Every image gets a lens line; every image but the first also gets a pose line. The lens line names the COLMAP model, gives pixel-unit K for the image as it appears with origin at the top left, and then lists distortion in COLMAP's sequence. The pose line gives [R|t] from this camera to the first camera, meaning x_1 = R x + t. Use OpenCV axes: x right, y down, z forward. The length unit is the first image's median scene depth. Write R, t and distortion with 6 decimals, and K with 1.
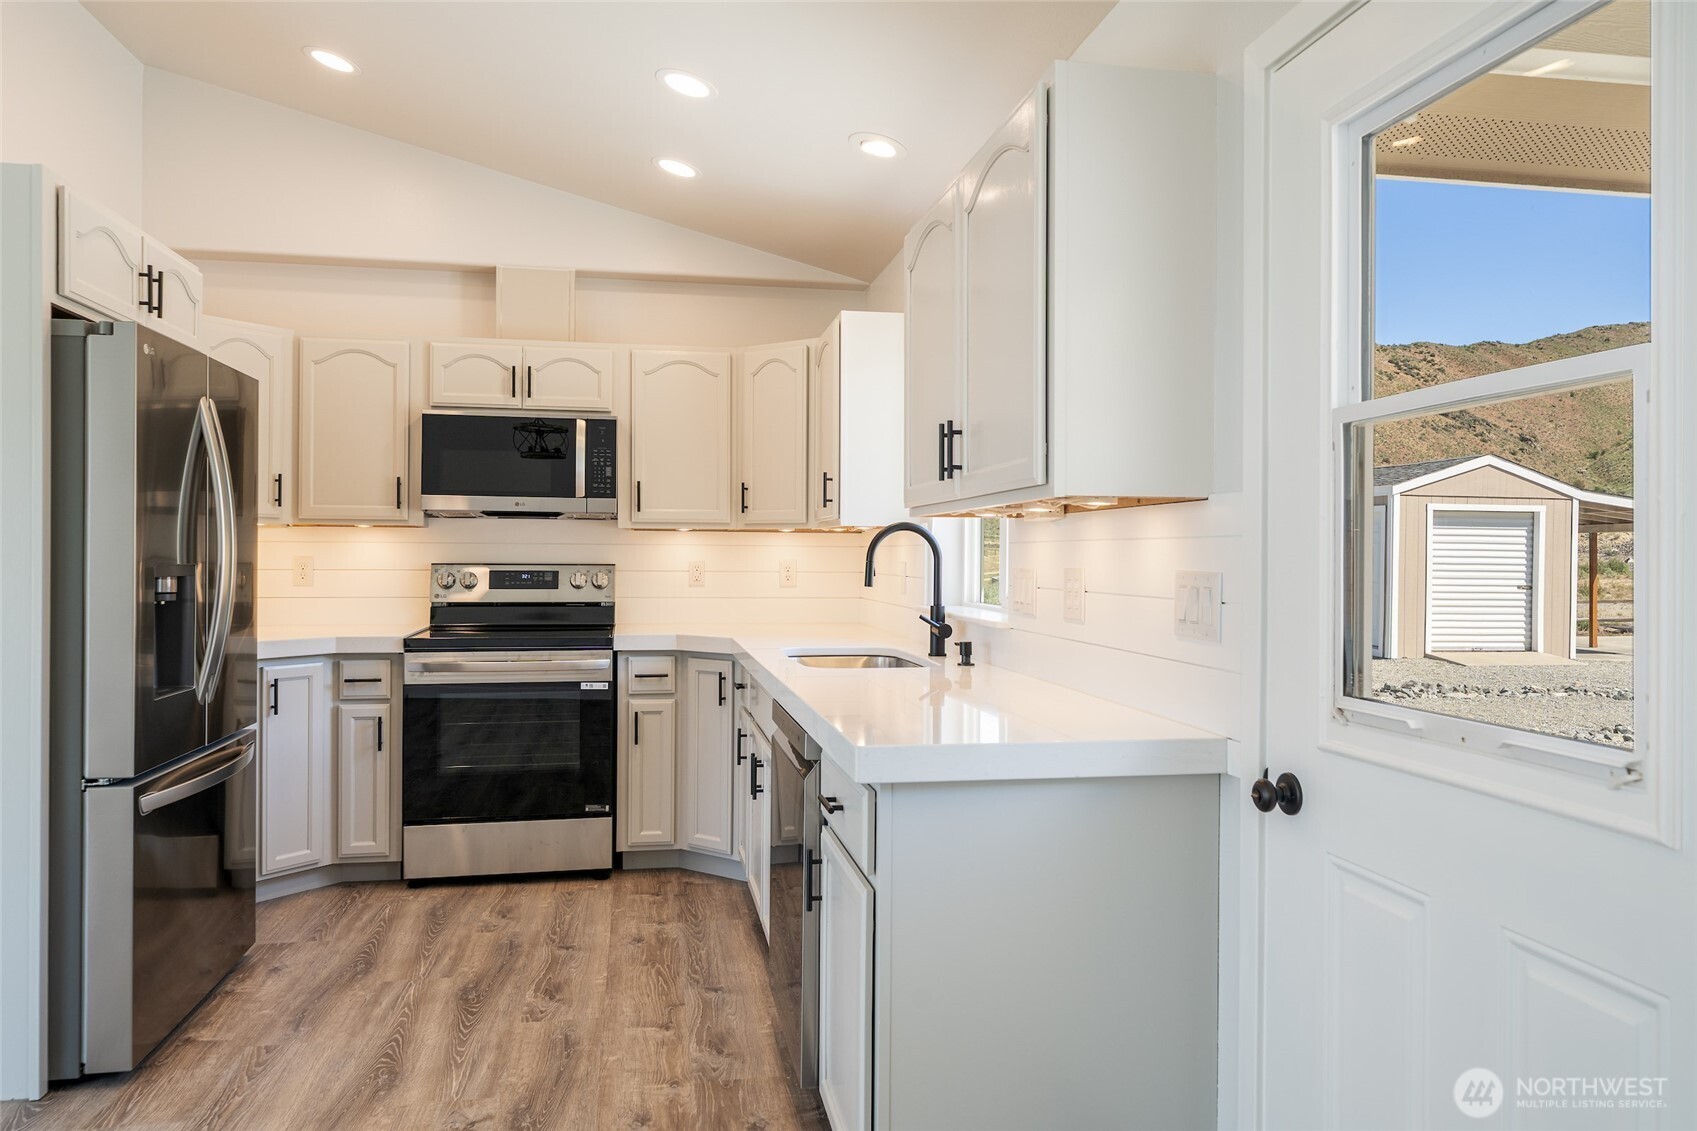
lens RADIAL K [[1173.5, 0, 848.5], [0, 1173.5, 565.5], [0, 0, 1]] dist [0.003281, 0.000860]
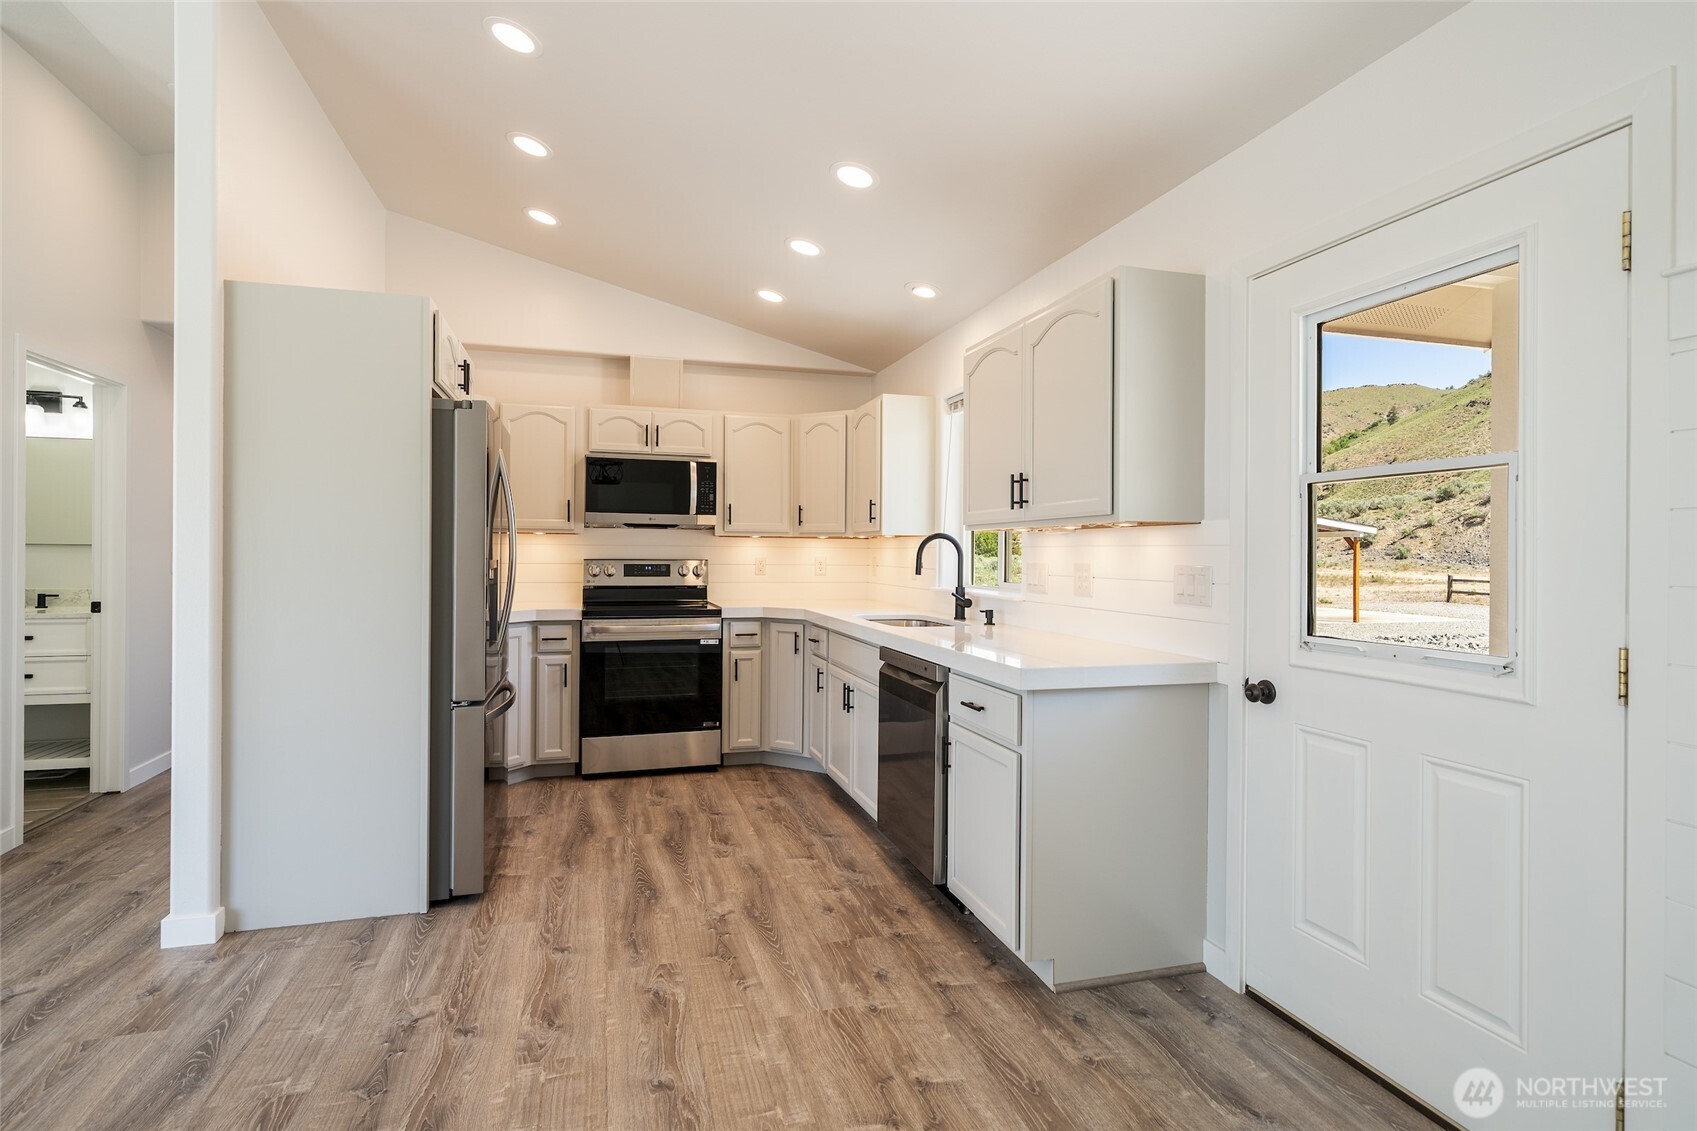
lens RADIAL K [[844.0, 0, 841.2], [0, 844.0, 560.8], [0, 0, 1]] dist [0.000684, 0.000273]
pose [[0.995184, 0.001010, 0.098019, -0.166985], [-0.001102, 0.999999, 0.000881, -0.001076], [-0.098018, -0.000985, 0.995184, -0.086089]]
